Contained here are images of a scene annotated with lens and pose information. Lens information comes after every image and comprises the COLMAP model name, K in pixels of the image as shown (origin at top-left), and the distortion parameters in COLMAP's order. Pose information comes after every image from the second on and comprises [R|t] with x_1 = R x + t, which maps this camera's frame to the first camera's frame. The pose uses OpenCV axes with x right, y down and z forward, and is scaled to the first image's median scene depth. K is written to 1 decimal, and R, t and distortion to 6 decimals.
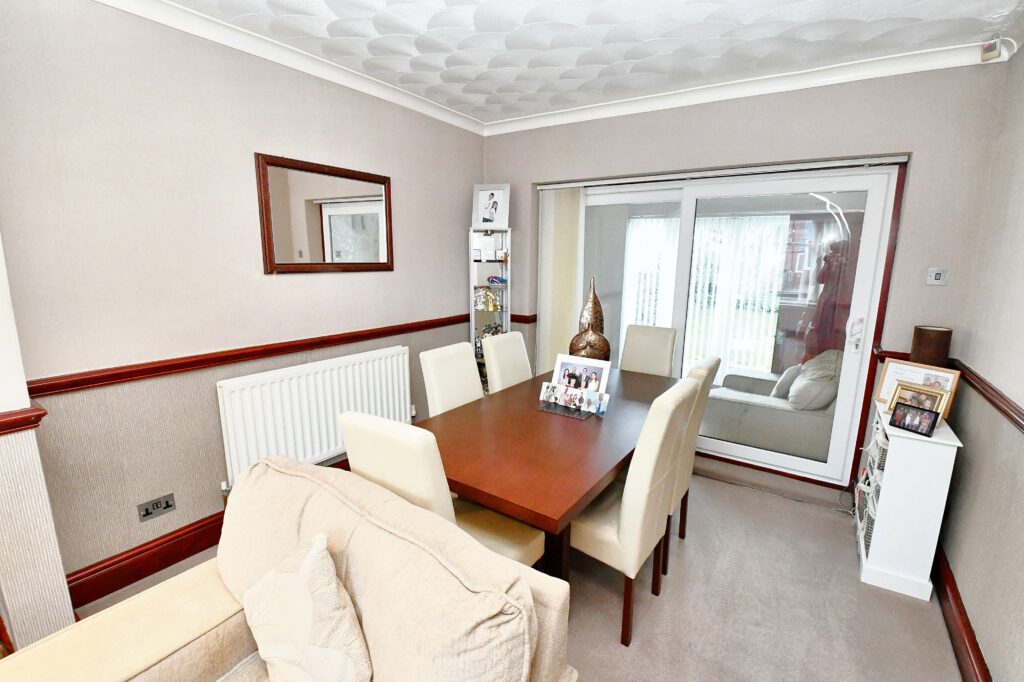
lens RADIAL K [[452.2, 0, 514.8], [0, 452.2, 342.7], [0, 0, 1]] dist [0.022851, -0.024633]
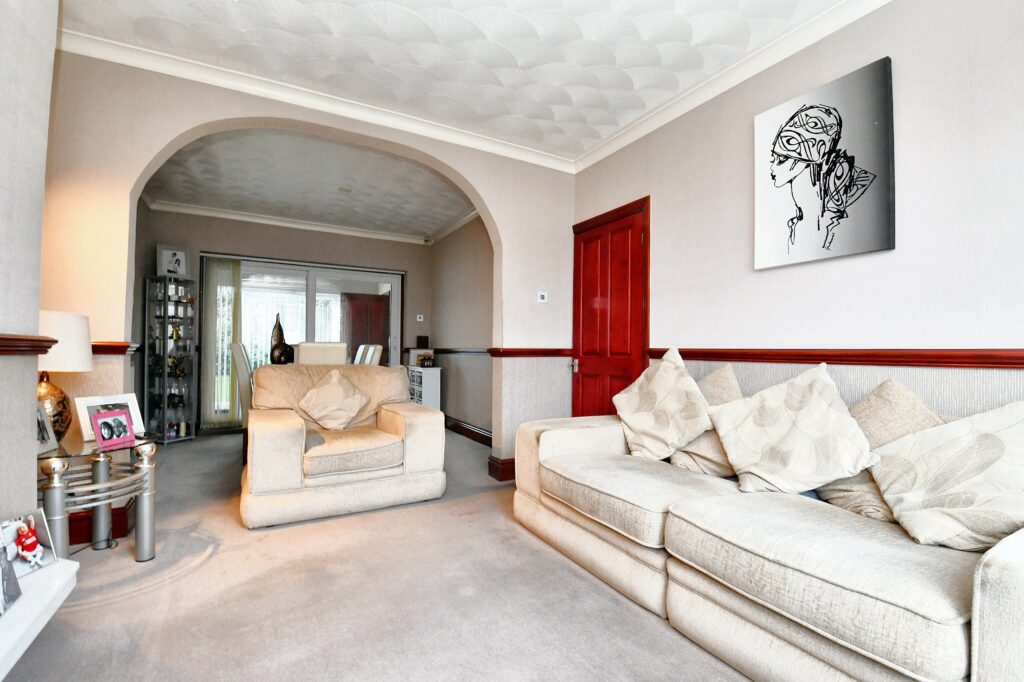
lens RADIAL K [[452.2, 0, 514.8], [0, 452.2, 342.7], [0, 0, 1]] dist [0.022851, -0.024633]
pose [[0.455173, 0.003656, 0.890395, -1.122098], [0.162986, 0.982754, -0.087354, 0.304646], [-0.875359, 0.184883, 0.446727, -0.621531]]
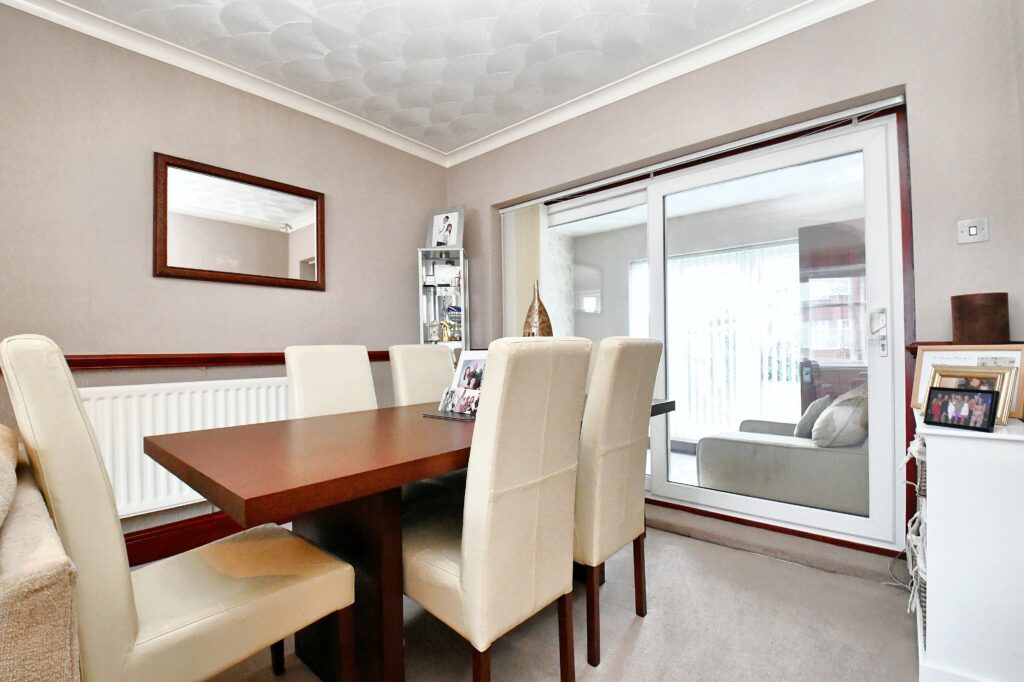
lens RADIAL K [[449.5, 0, 513.2], [0, 449.5, 348.2], [0, 0, 1]] dist [0.020539, -0.021300]
pose [[0.992574, -0.026924, -0.118624, 0.267528], [0.003671, 0.981382, -0.192029, 0.164039], [0.121585, 0.190168, 0.974194, 0.234414]]
